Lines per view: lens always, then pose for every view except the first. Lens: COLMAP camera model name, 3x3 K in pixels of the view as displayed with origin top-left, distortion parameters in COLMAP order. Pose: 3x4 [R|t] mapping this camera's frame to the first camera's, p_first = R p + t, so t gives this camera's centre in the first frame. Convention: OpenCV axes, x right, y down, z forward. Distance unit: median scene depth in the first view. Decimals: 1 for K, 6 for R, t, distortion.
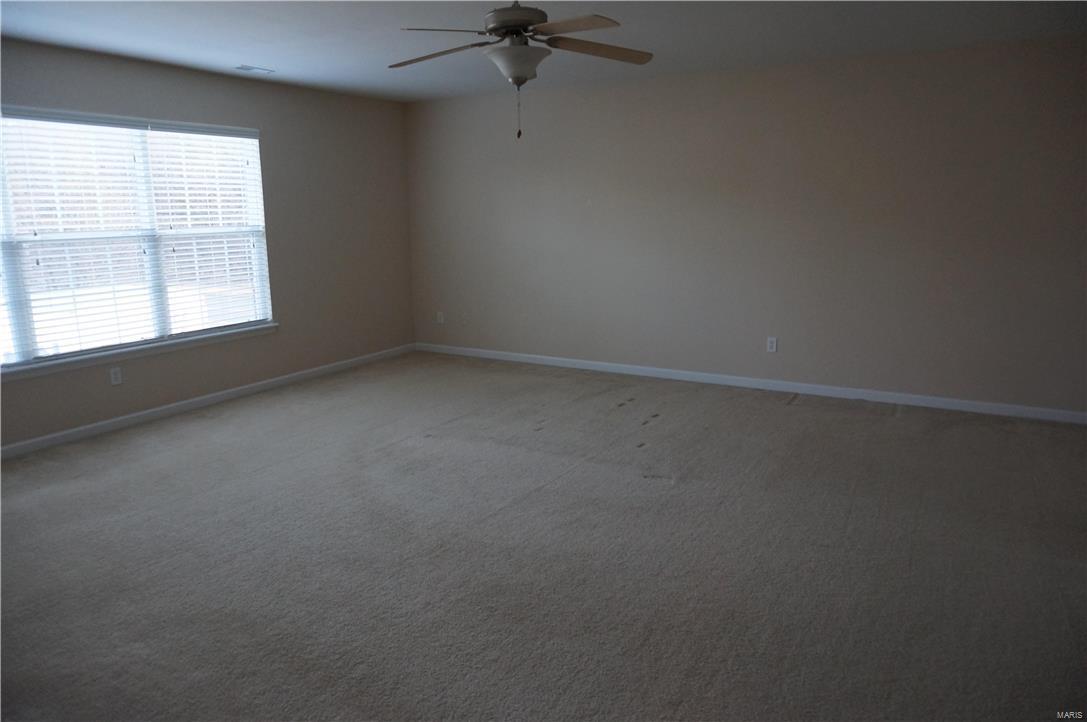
lens RADIAL K [[743.0, 0, 543.5], [0, 743.0, 361.0], [0, 0, 1]] dist [-0.033871, 0.004847]
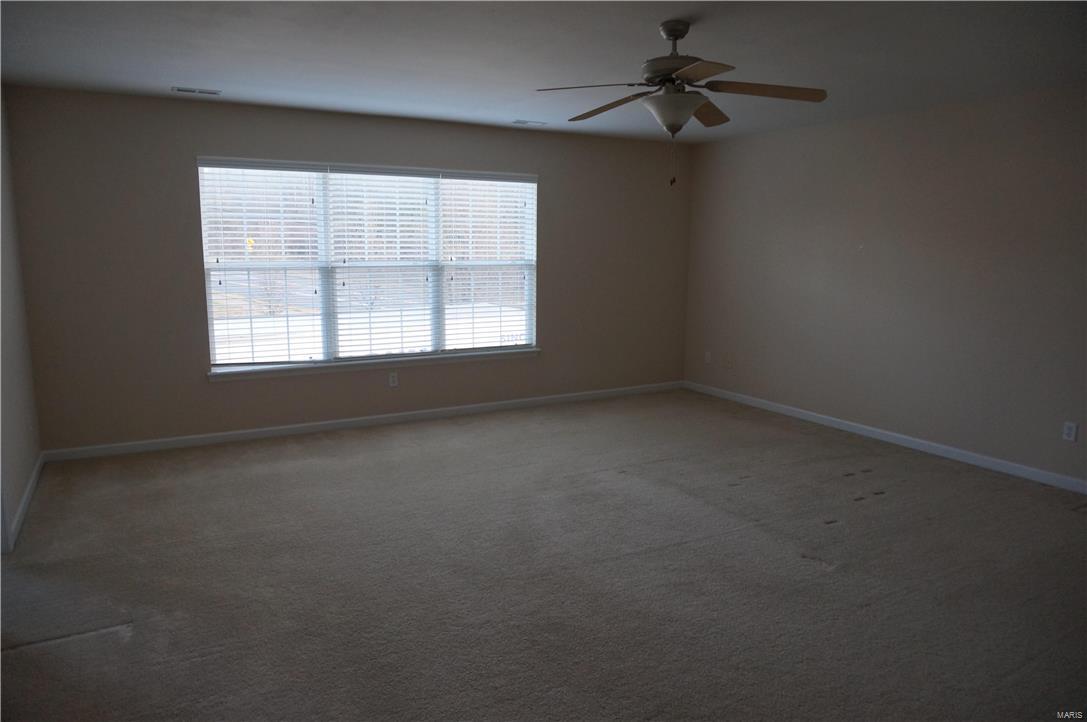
lens RADIAL K [[747.9, 0, 543.5], [0, 747.9, 361.0], [0, 0, 1]] dist [-0.039121, 0.000339]
pose [[0.864088, 0.097409, -0.493826, 0.231447], [-0.118365, 0.992906, -0.011259, -0.024437], [0.489226, 0.068181, 0.869488, 0.044446]]
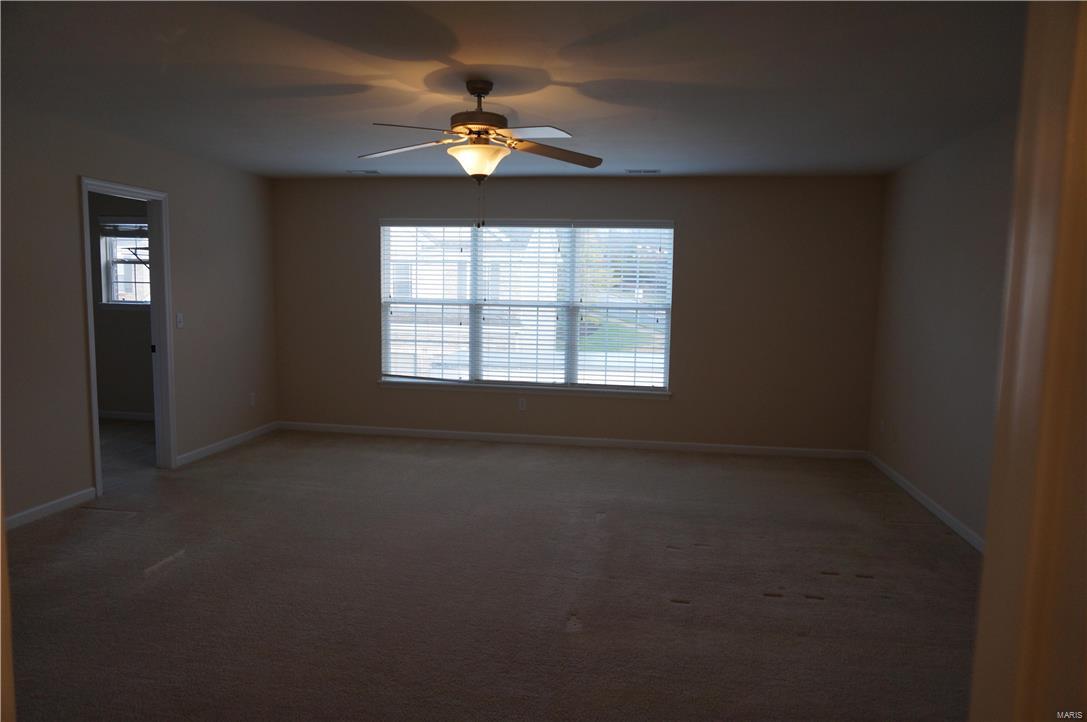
lens RADIAL K [[743.0, 0, 543.5], [0, 743.0, 361.0], [0, 0, 1]] dist [-0.033871, 0.004847]
pose [[0.340982, 0.112663, -0.933294, 0.705681], [-0.210457, 0.976742, 0.041016, -0.120378], [0.916209, 0.182433, 0.356762, 0.504153]]
